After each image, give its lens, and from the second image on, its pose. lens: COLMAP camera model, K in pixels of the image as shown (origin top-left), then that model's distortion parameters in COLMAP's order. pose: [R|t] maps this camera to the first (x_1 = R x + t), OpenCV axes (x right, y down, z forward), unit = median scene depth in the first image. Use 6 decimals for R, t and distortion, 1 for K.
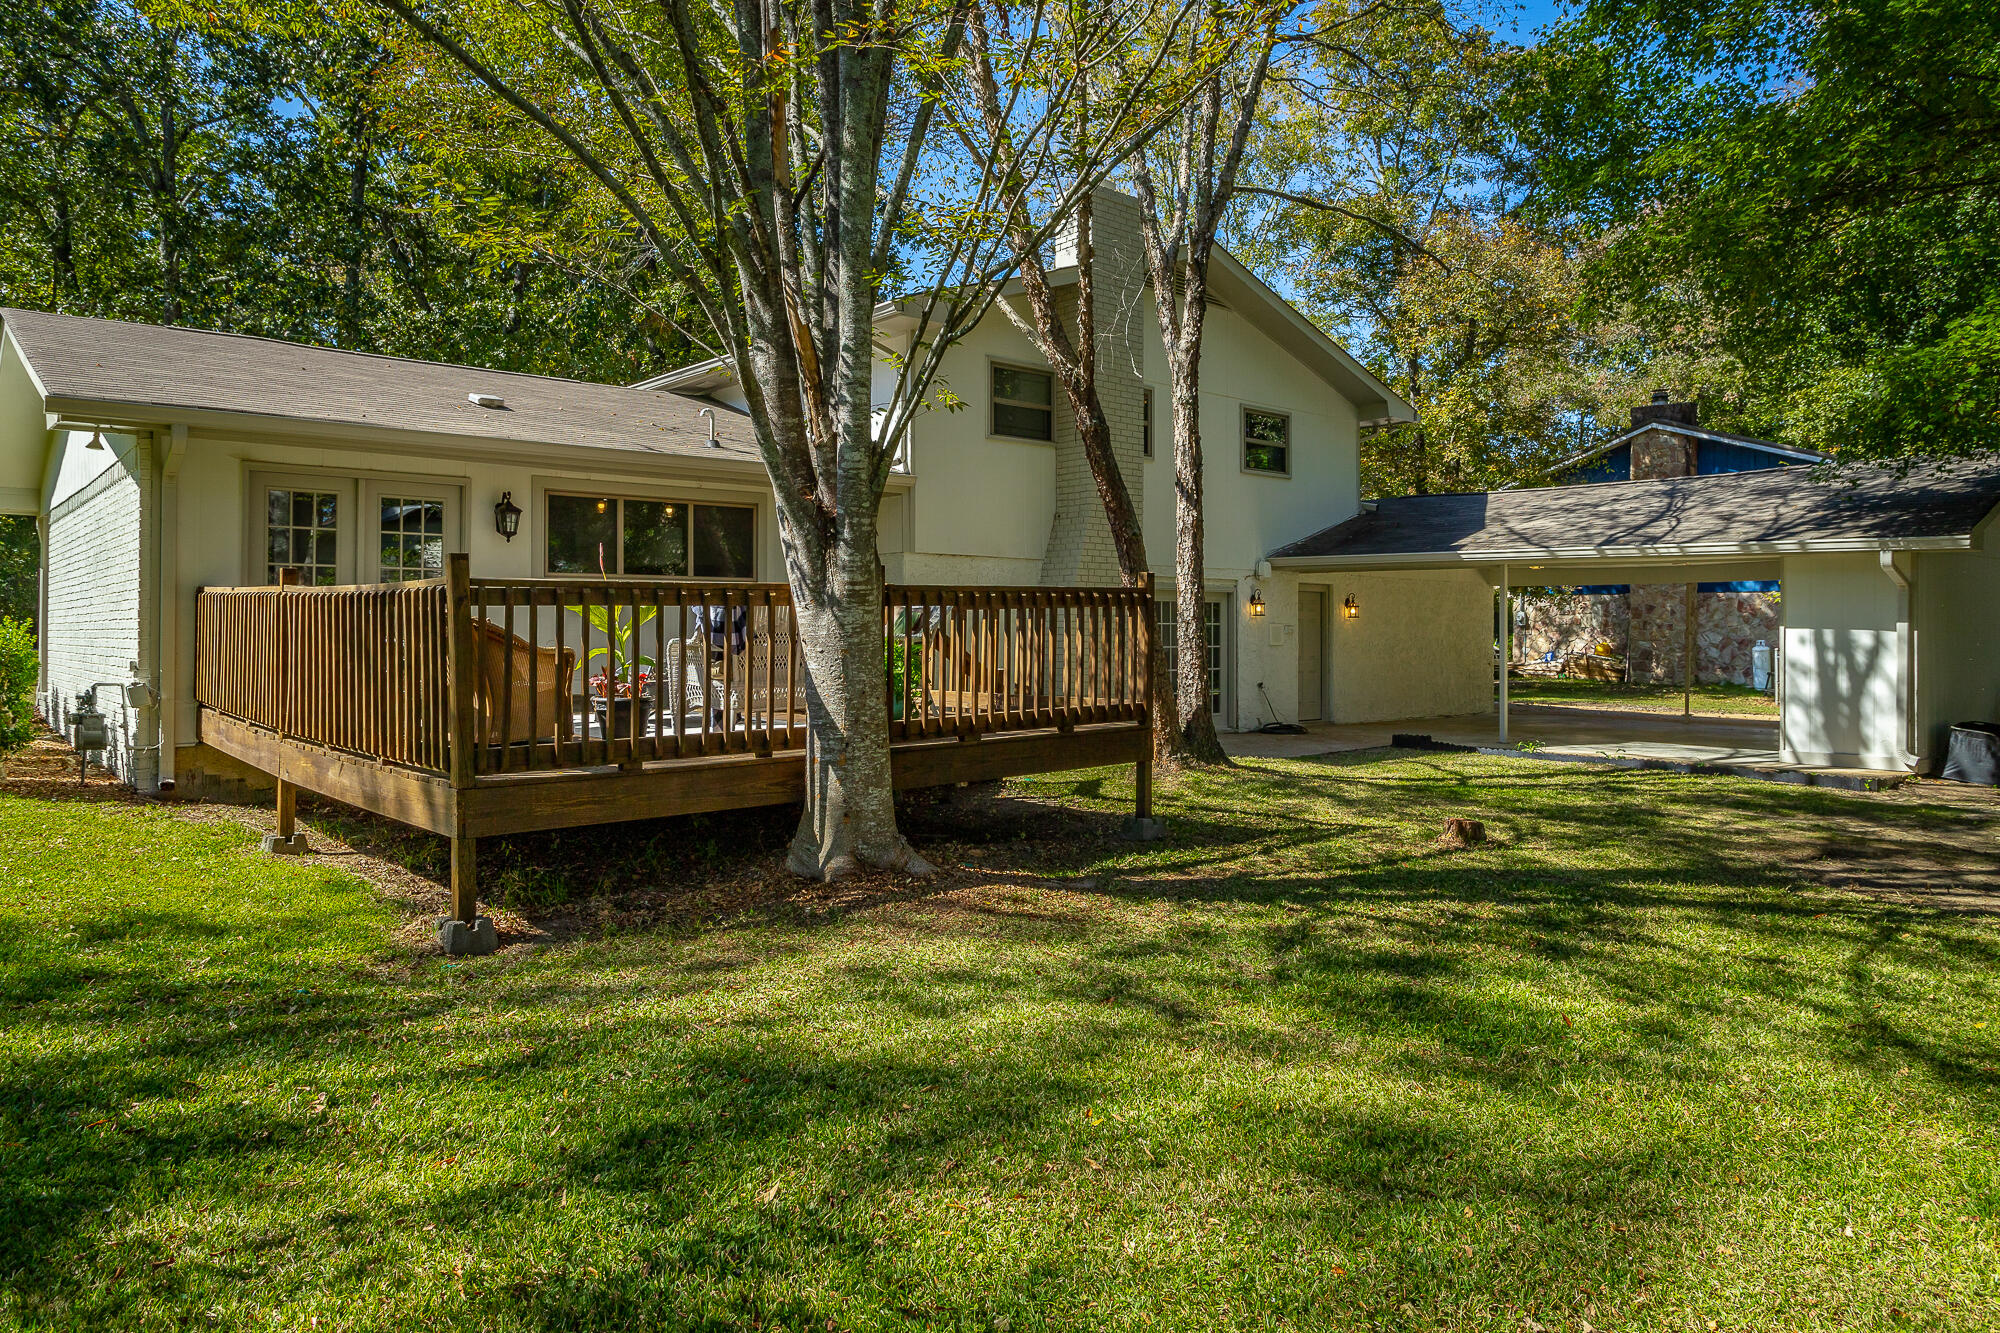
lens RADIAL K [[1457.6, 0, 751.0], [0, 1457.6, 605.0], [0, 0, 1]] dist [-0.009013, -0.007910]
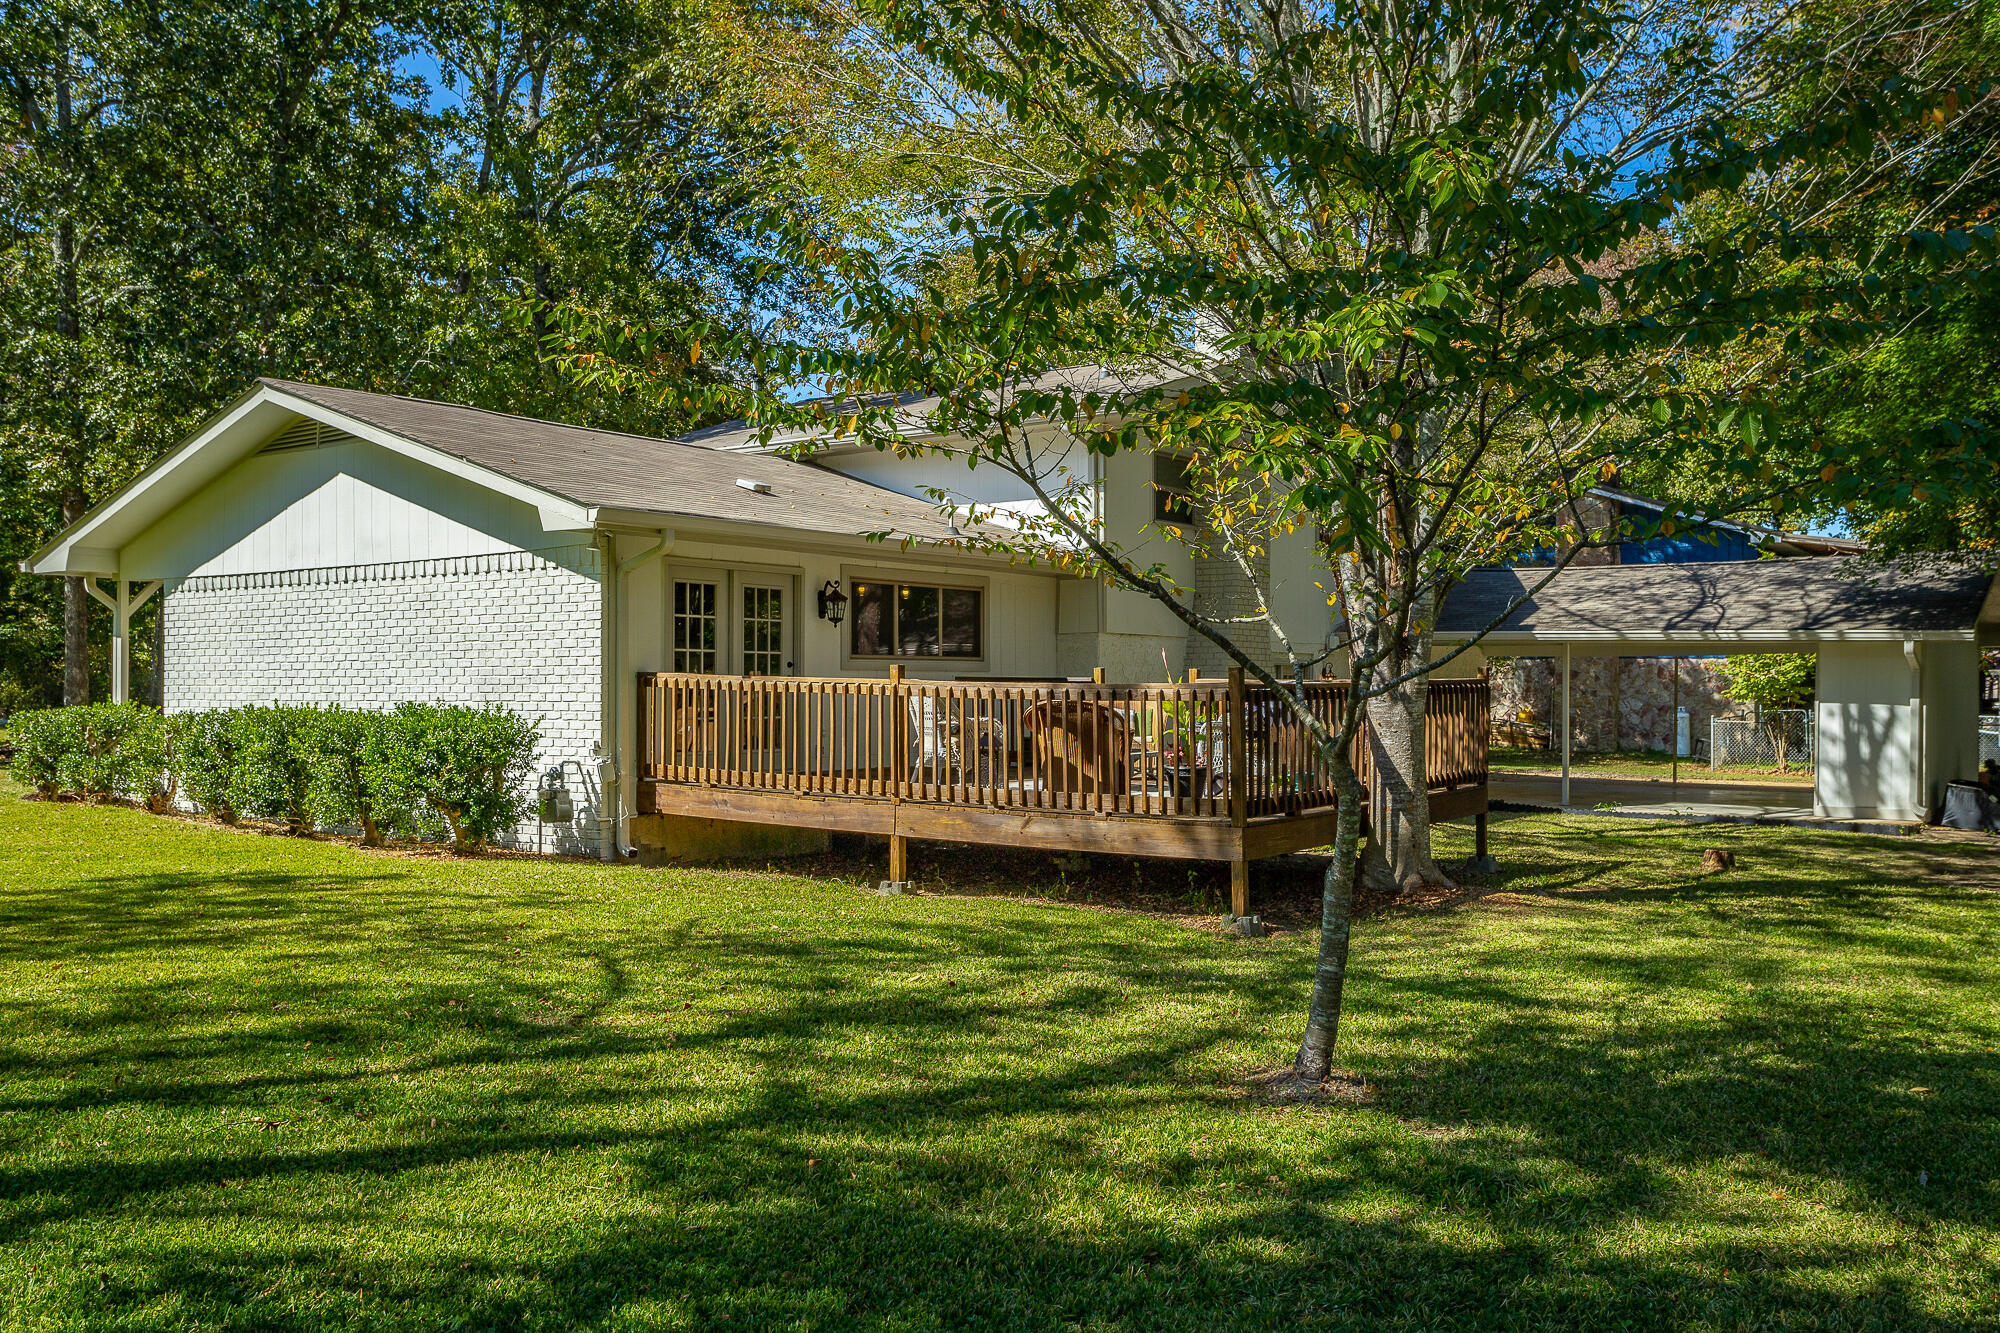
lens RADIAL K [[1671.1, 0, 1001.7], [0, 1671.1, 697.6], [0, 0, 1]] dist [-0.005227, -0.000227]
pose [[0.973575, -0.000551, 0.228367, -0.263448], [-0.003646, 0.999832, 0.017957, -0.011054], [-0.228338, -0.018316, 0.973410, -0.187648]]
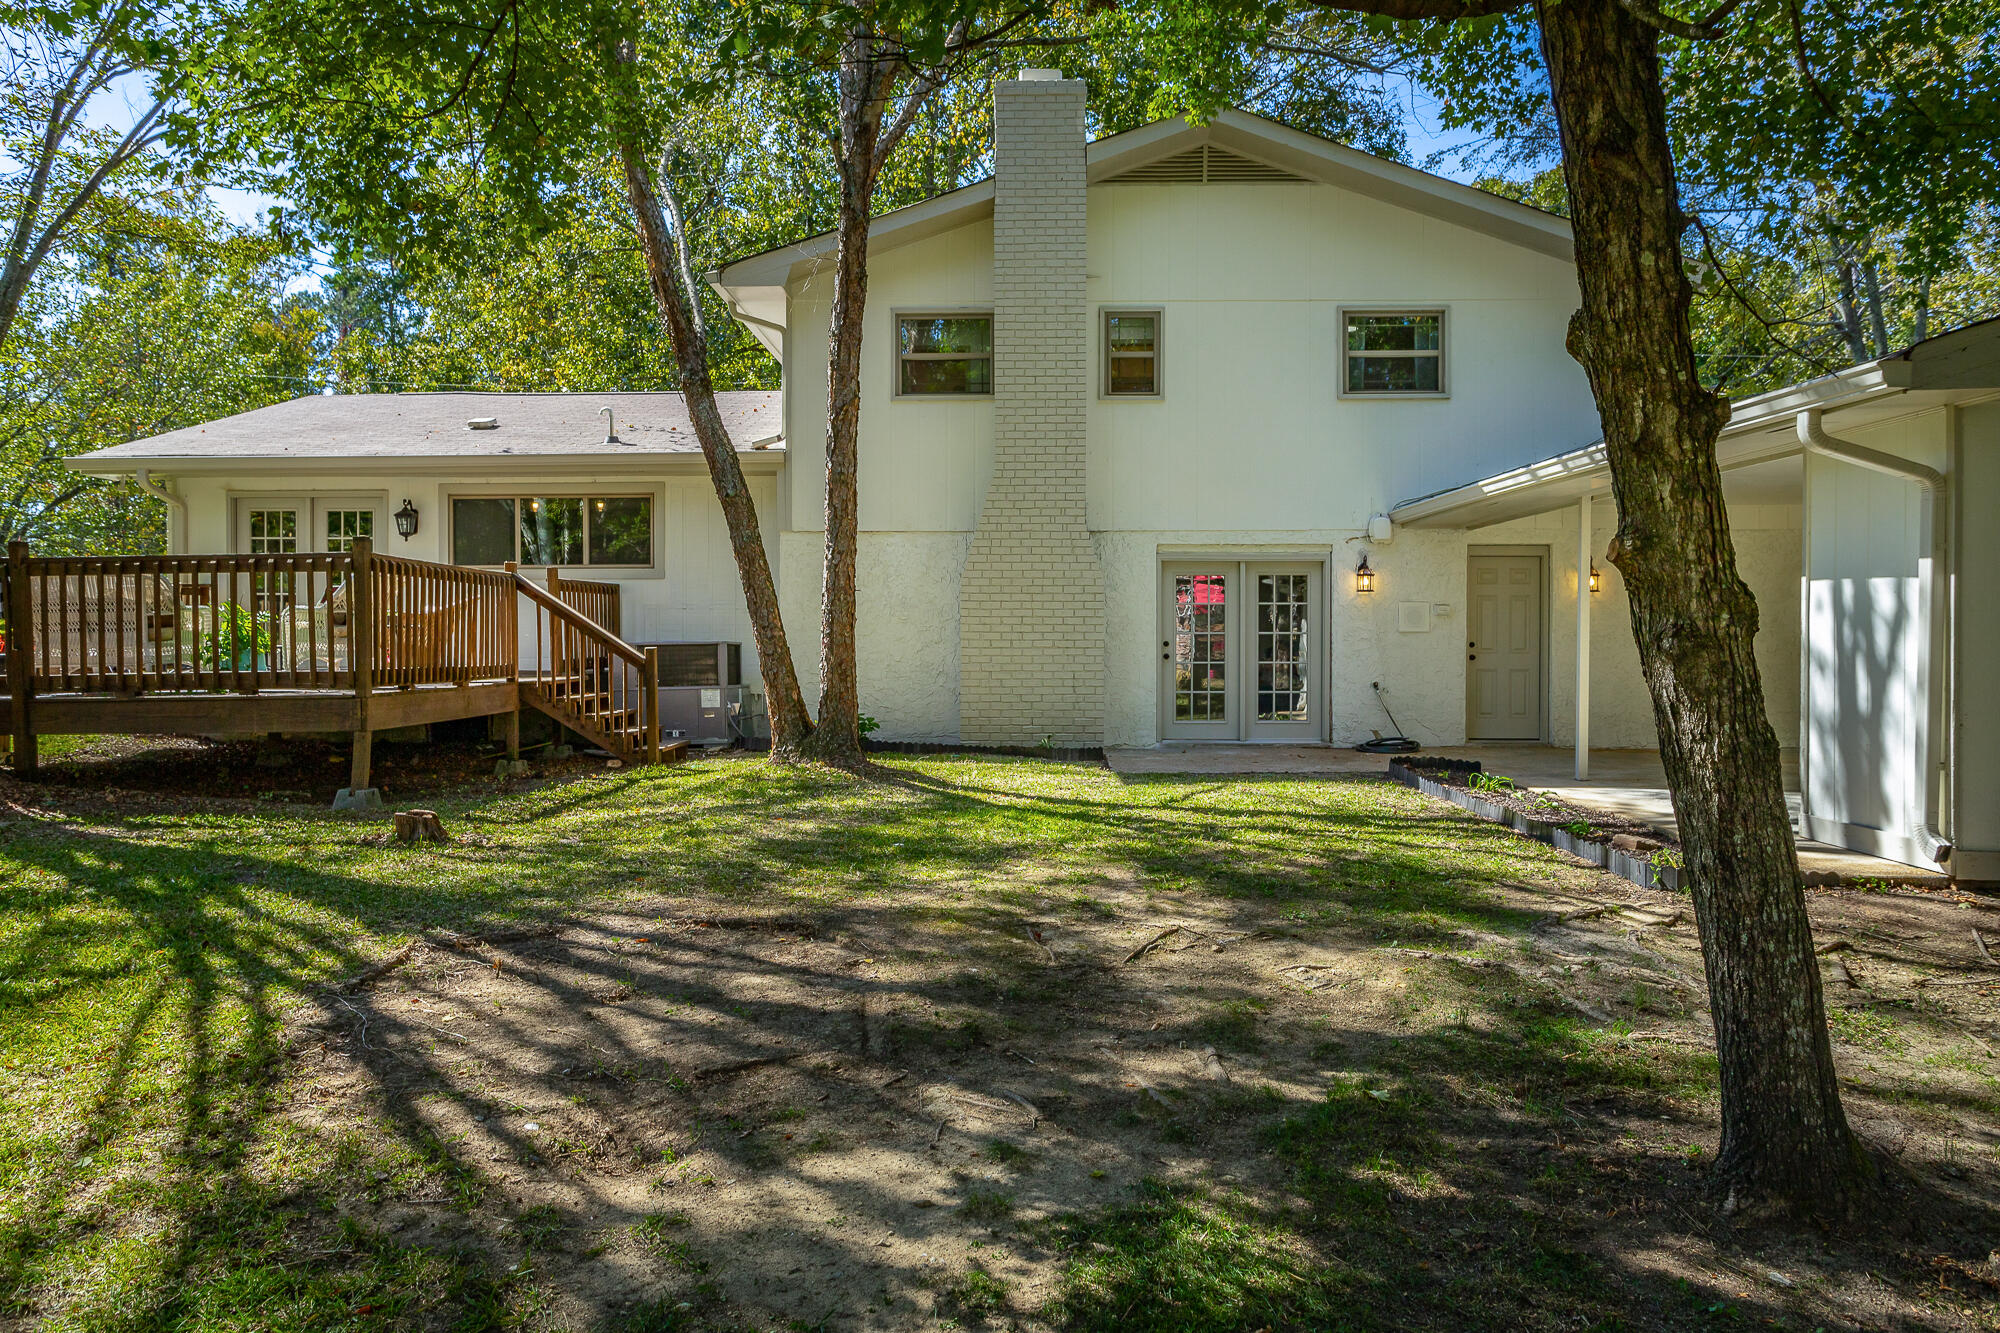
lens RADIAL K [[1297.0, 0, 1000.0], [0, 1297.0, 666.5], [0, 0, 1]] dist [-0.190301, -0.001081]
pose [[0.691681, 0.017757, -0.721984, 0.848816], [-0.002615, 0.999753, 0.022083, 0.039153], [0.722198, -0.013386, 0.691557, 0.523927]]
